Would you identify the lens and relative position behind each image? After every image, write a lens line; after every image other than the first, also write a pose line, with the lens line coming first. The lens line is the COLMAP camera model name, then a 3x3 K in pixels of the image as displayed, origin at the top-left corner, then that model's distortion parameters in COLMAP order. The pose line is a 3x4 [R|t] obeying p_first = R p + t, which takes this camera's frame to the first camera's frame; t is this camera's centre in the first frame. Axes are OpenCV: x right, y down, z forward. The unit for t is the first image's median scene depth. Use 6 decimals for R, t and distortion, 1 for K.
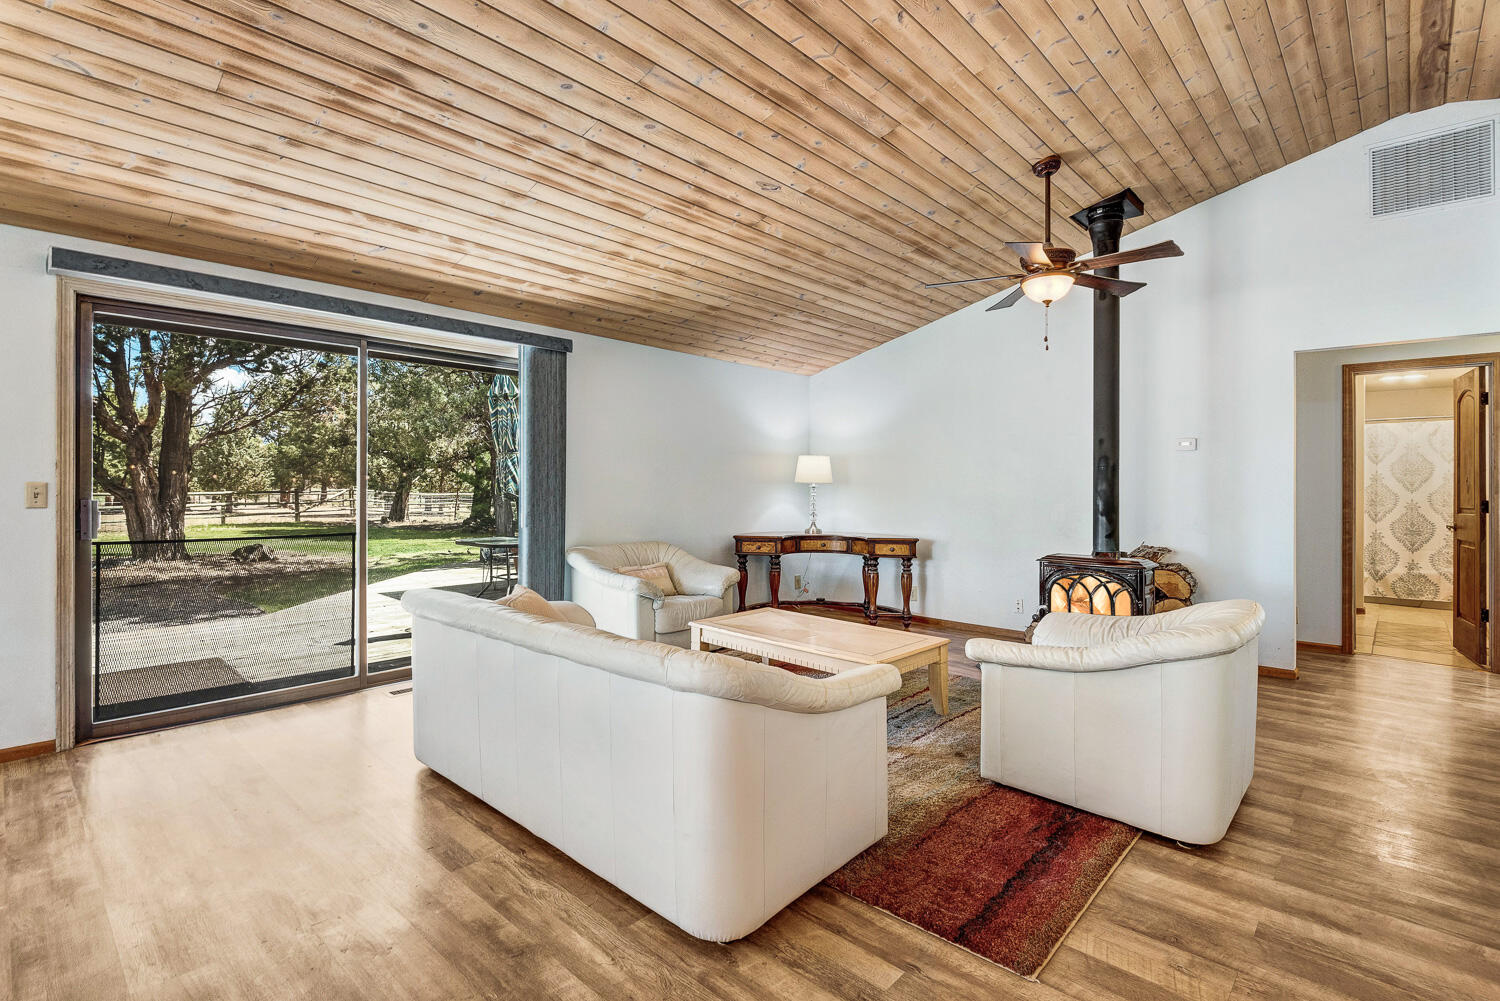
lens RADIAL K [[704.2, 0, 744.3], [0, 704.2, 482.5], [0, 0, 1]] dist [0.017724, -0.013768]
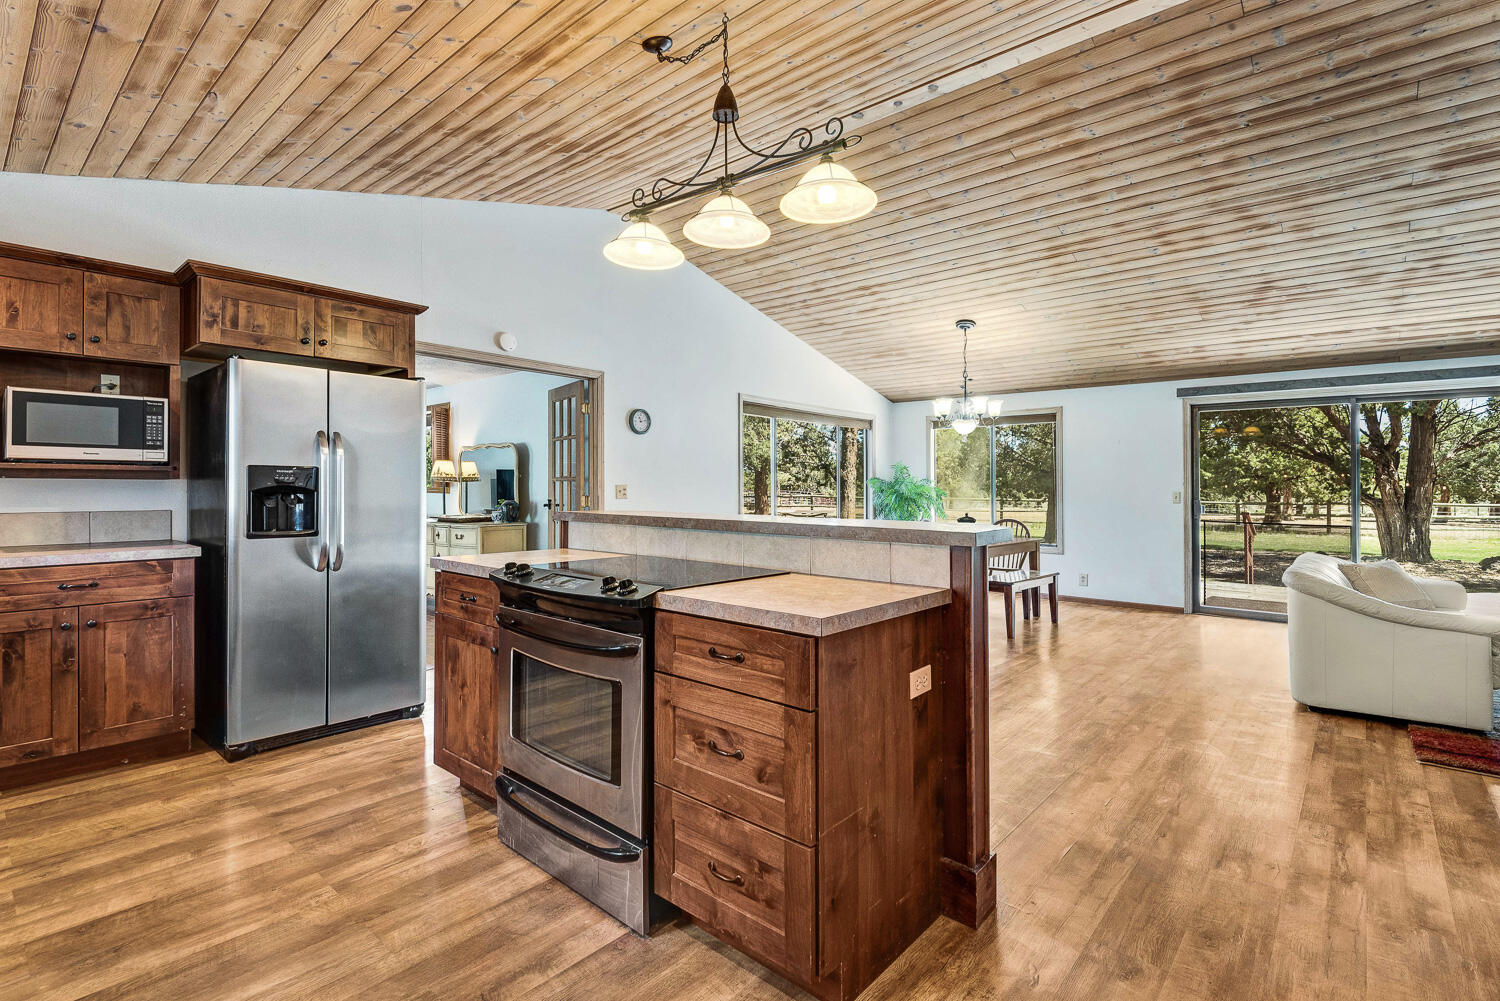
lens RADIAL K [[704.3, 0, 744.5], [0, 704.3, 481.4], [0, 0, 1]] dist [0.000718, -0.000253]
pose [[0.028959, -0.015971, -0.999453, 0.750761], [-0.002834, 0.999867, -0.016060, 0.003805], [0.999577, 0.003298, 0.028910, -0.275850]]
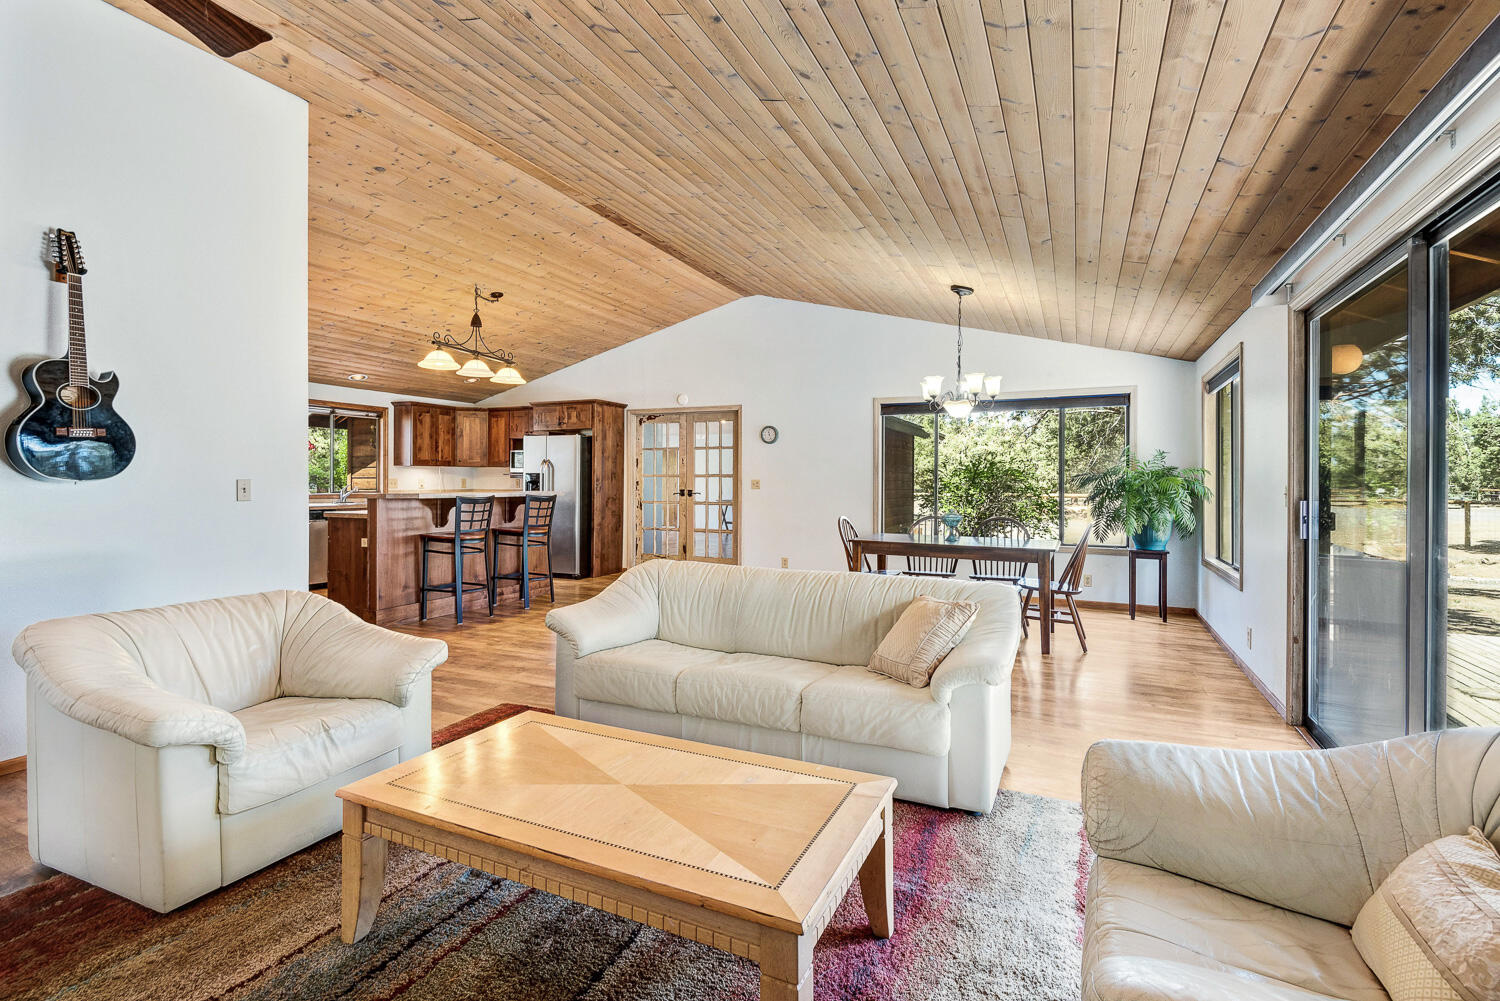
lens RADIAL K [[694.5, 0, 752.0], [0, 694.5, 477.1], [0, 0, 1]] dist [0.031796, -0.013913]
pose [[-0.950003, -0.012668, -0.311983, 0.124555], [-0.009736, 0.999893, -0.010953, 0.004508], [0.312088, -0.007368, -0.950025, 1.133551]]
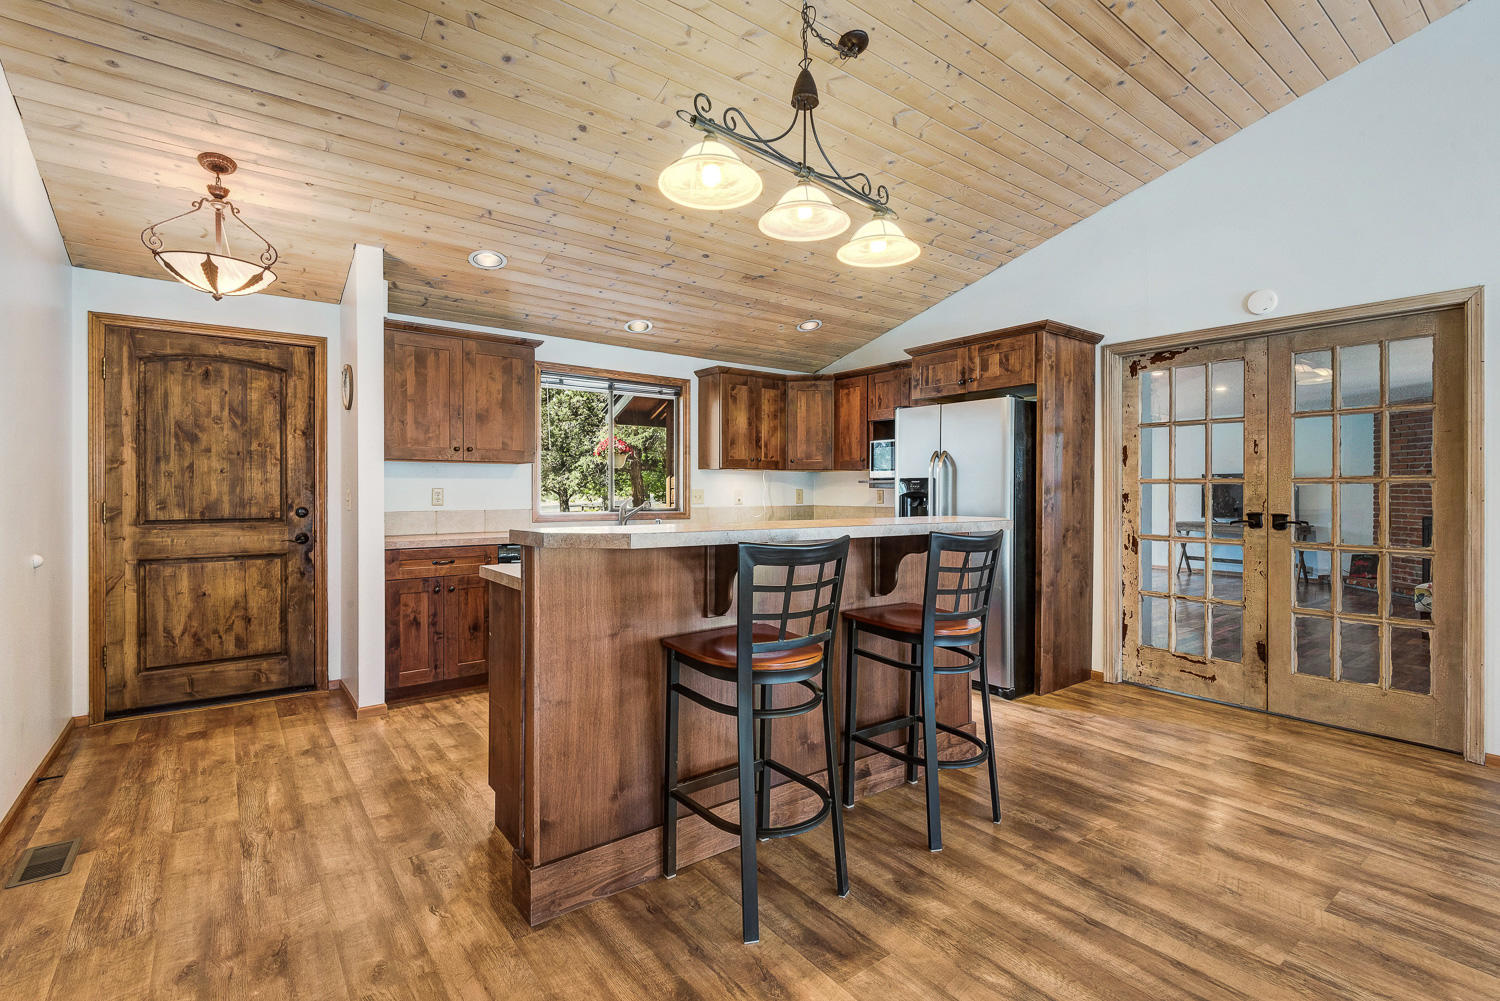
lens RADIAL K [[683.8, 0, 750.9], [0, 683.8, 491.2], [0, 0, 1]] dist [0.030708, -0.022981]
pose [[-0.985813, -0.010234, 0.167537, 0.161388], [-0.010619, 0.999943, -0.001399, 0.001719], [-0.167513, -0.003159, -0.985865, 0.238427]]
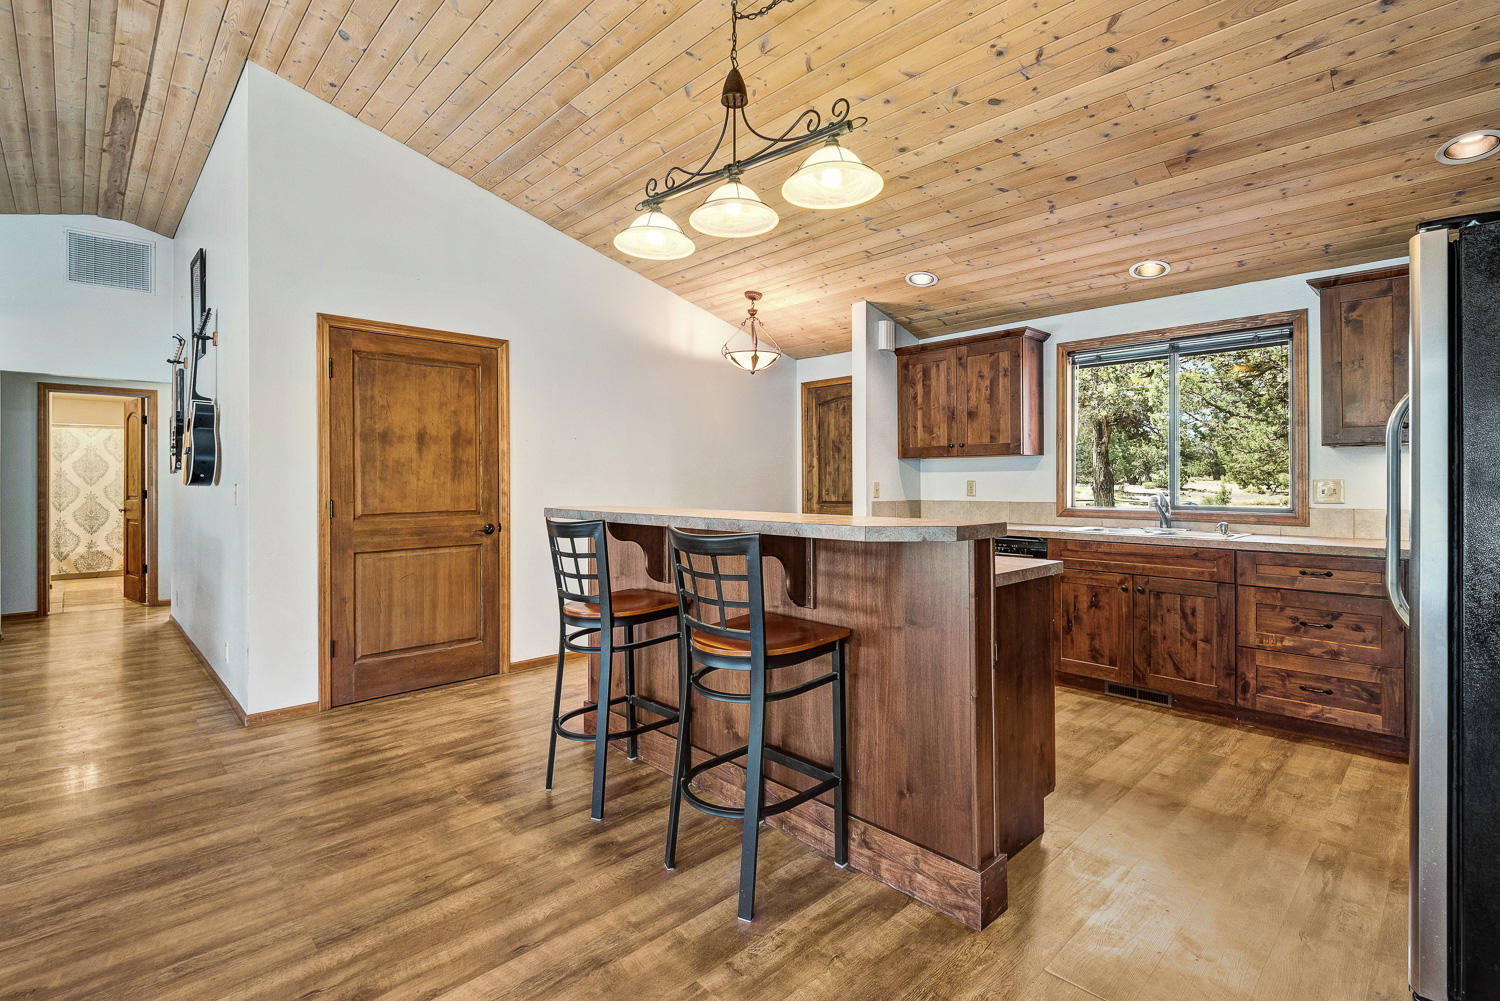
lens RADIAL K [[689.1, 0, 749.6], [0, 689.1, 478.9], [0, 0, 1]] dist [0.013626, -0.011071]
pose [[0.046617, -0.001936, 0.998911, -0.312830], [-0.001848, 0.999996, 0.002025, -0.003146], [-0.998911, -0.001940, 0.046613, -0.307230]]
